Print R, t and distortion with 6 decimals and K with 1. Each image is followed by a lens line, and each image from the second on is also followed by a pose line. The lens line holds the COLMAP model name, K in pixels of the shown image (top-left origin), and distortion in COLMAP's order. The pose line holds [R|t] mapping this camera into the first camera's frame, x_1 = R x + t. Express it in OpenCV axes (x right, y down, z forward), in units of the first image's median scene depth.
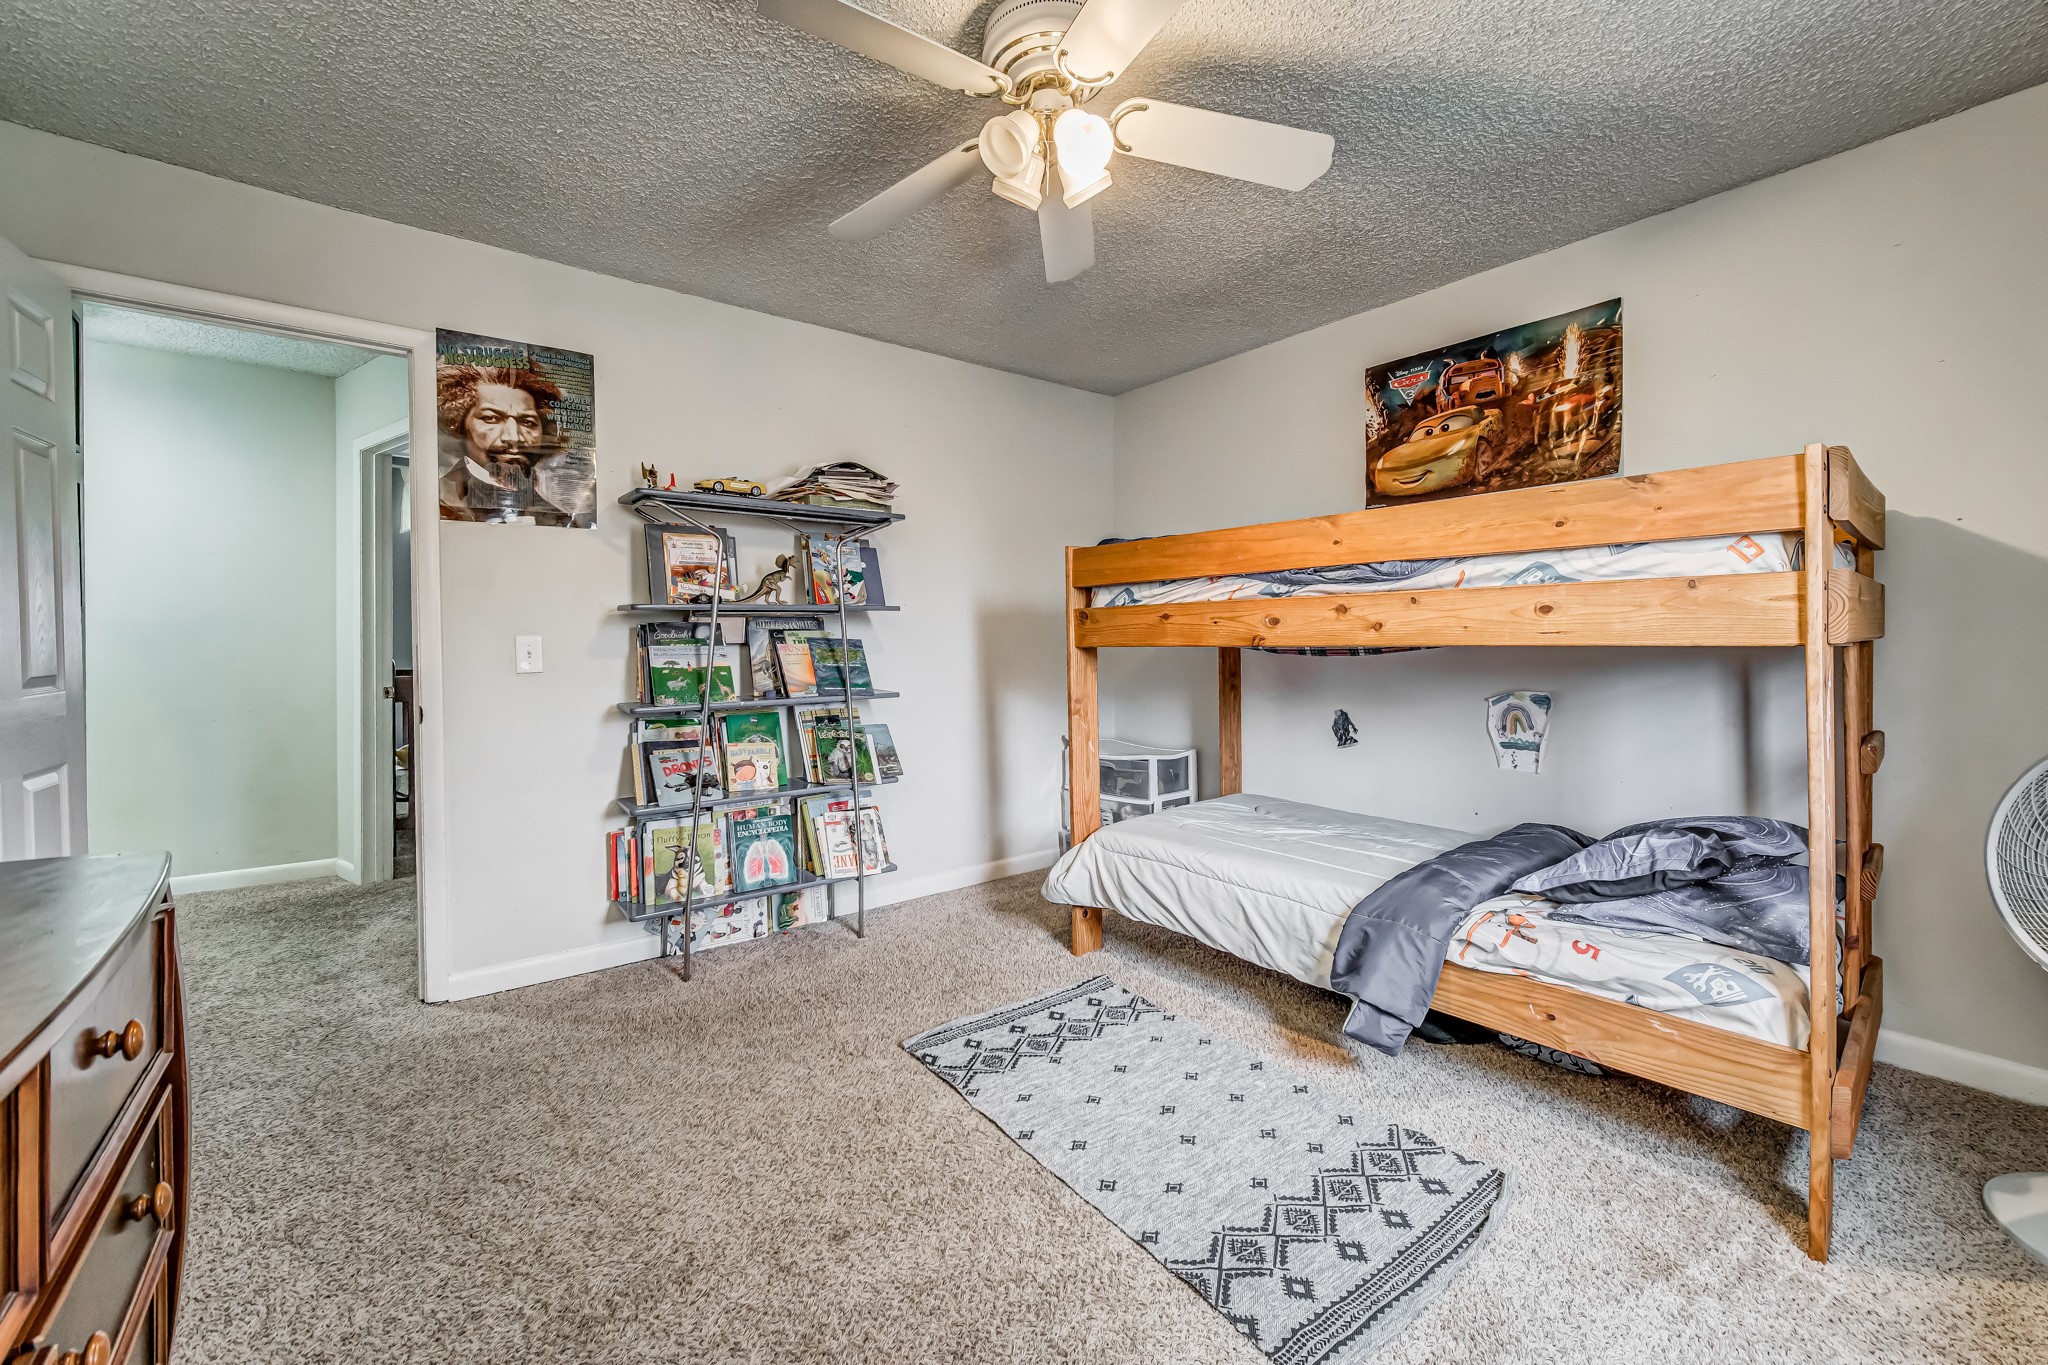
lens RADIAL K [[830.9, 0, 1018.6], [0, 830.9, 660.2], [0, 0, 1]] dist [-0.001407, -0.000015]
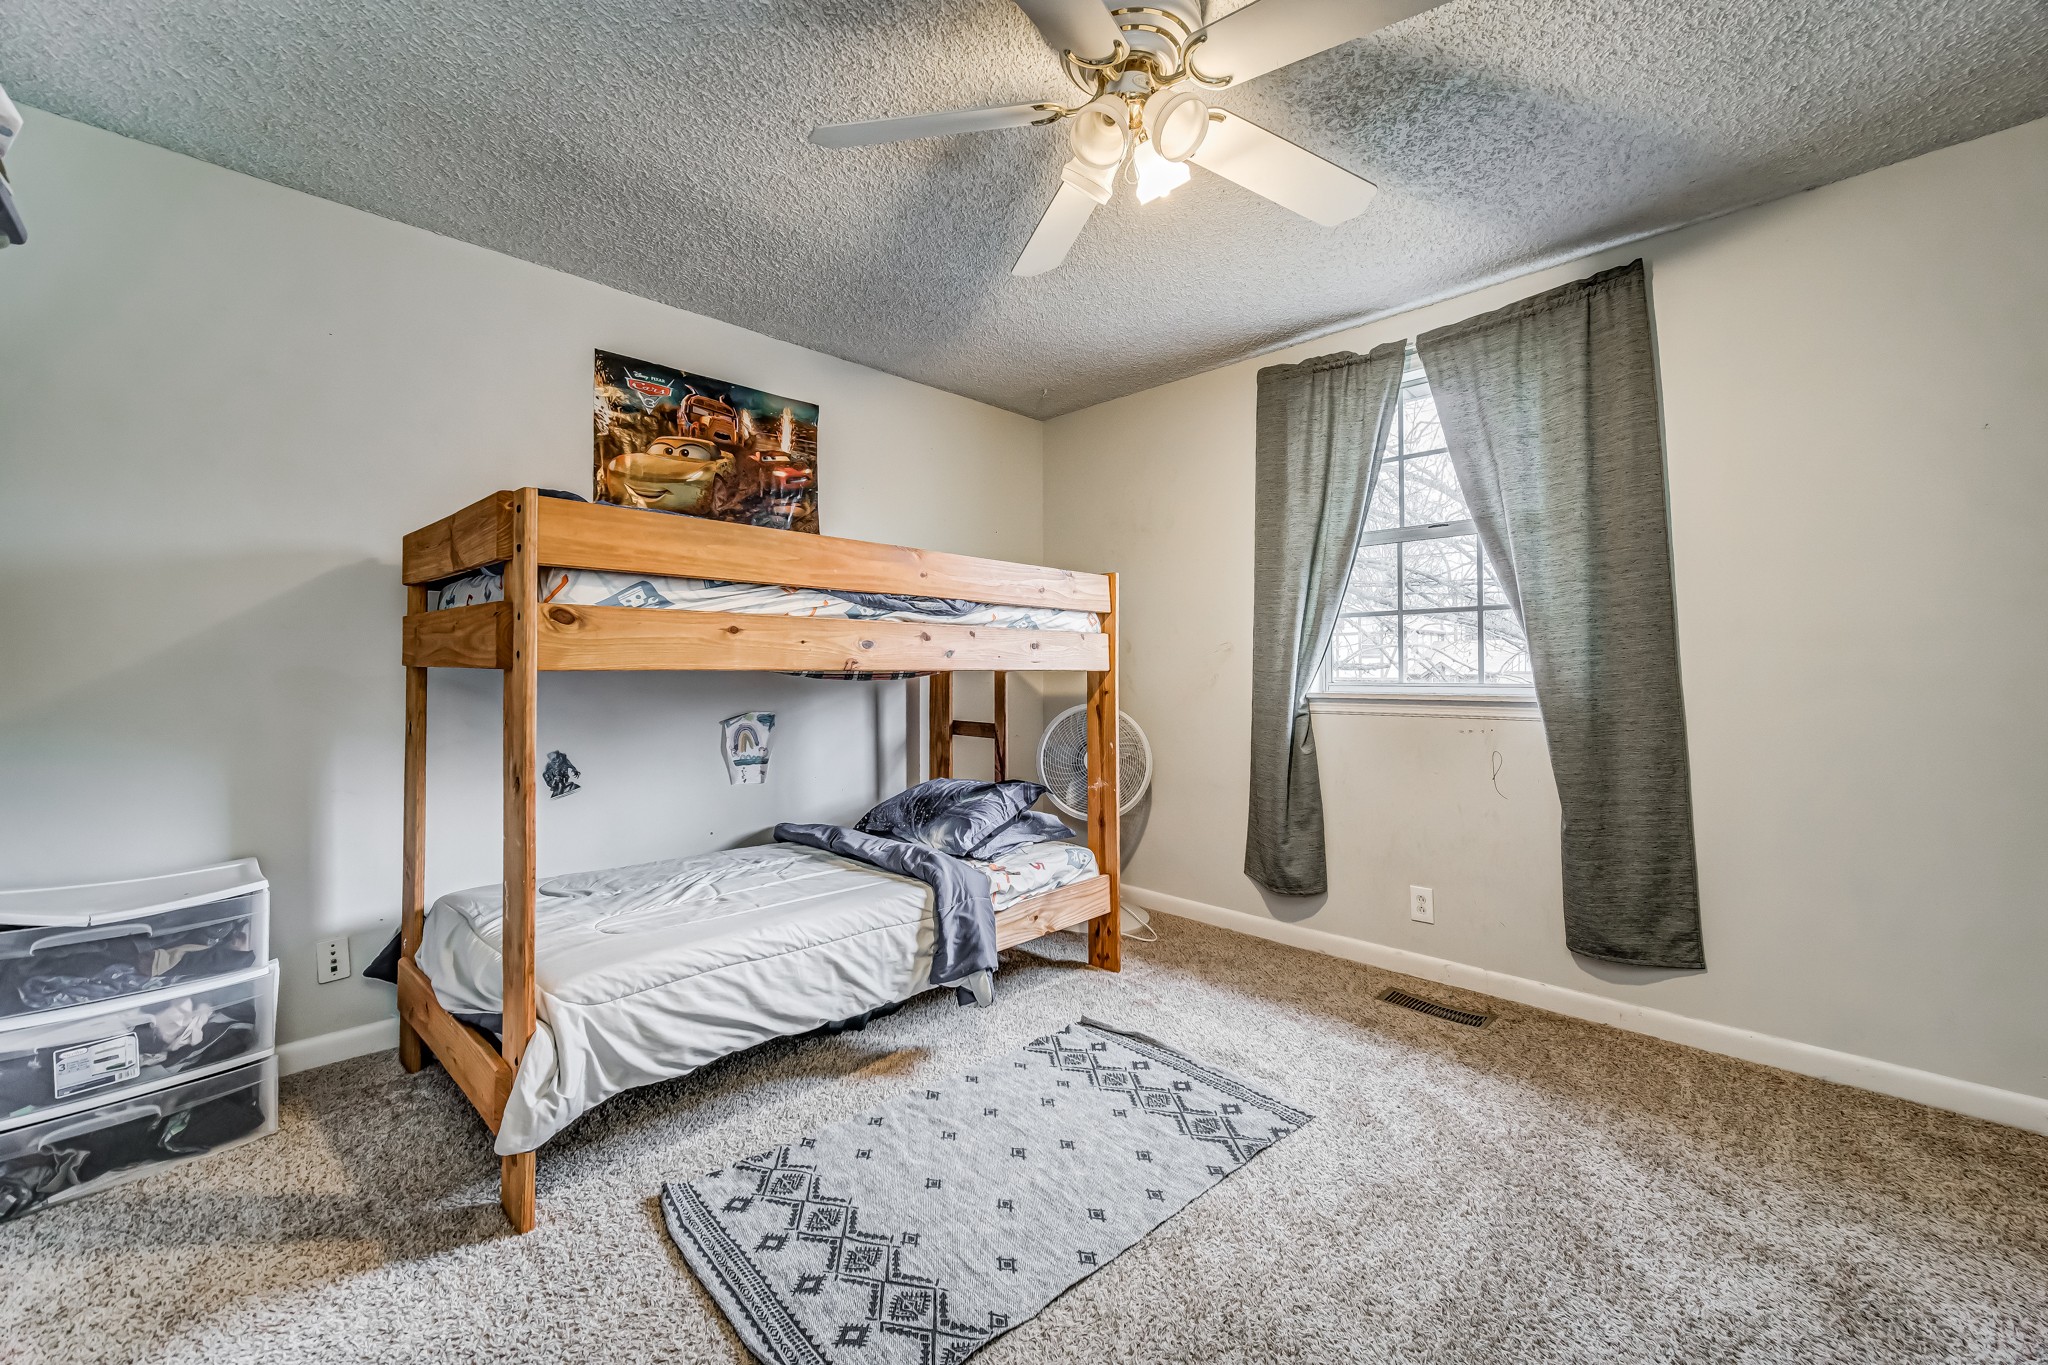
lens RADIAL K [[816.0, 0, 1011.9], [0, 816.0, 671.0], [0, 0, 1]] dist [-0.001442, -0.000327]
pose [[-0.105292, 0.005609, 0.994426, -0.561525], [0.019566, 0.999802, -0.003568, -0.008357], [-0.994249, 0.019081, -0.105381, 0.811796]]
